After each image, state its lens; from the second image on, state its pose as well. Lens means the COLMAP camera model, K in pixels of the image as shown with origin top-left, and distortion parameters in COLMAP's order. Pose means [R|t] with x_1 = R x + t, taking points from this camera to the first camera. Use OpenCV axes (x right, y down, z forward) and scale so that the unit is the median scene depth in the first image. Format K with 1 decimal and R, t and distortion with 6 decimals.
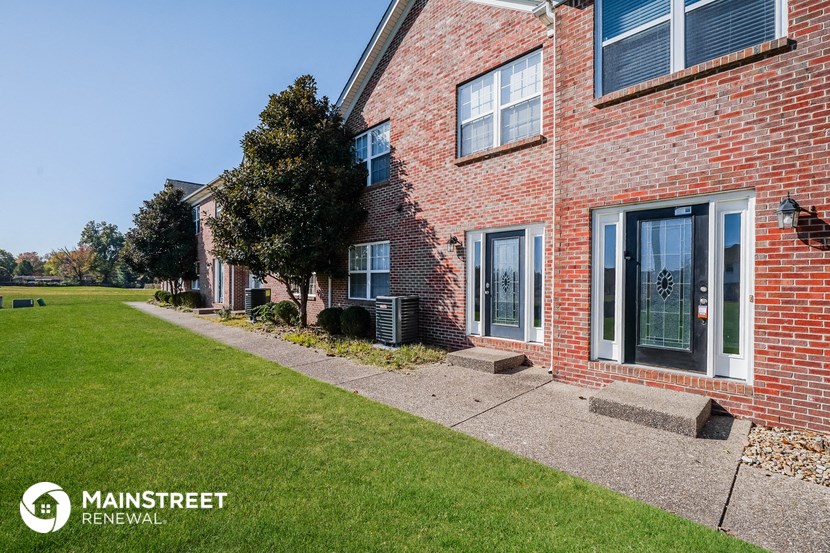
lens RADIAL K [[368.6, 0, 415.0], [0, 368.6, 276.5], [0, 0, 1]] dist [-0.013704, -0.000058]
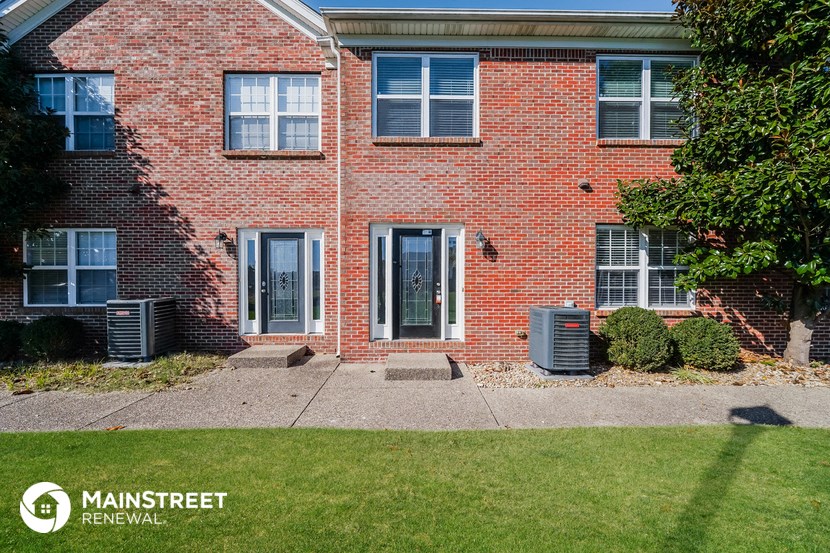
lens RADIAL K [[322.3, 0, 415.0], [0, 322.3, 276.5], [0, 0, 1]] dist [-0.001903, -0.000387]
pose [[0.686350, -0.002956, 0.727265, -0.196412], [-0.004851, 0.999951, 0.008642, -0.006892], [-0.727255, -0.009460, 0.686302, 0.098349]]
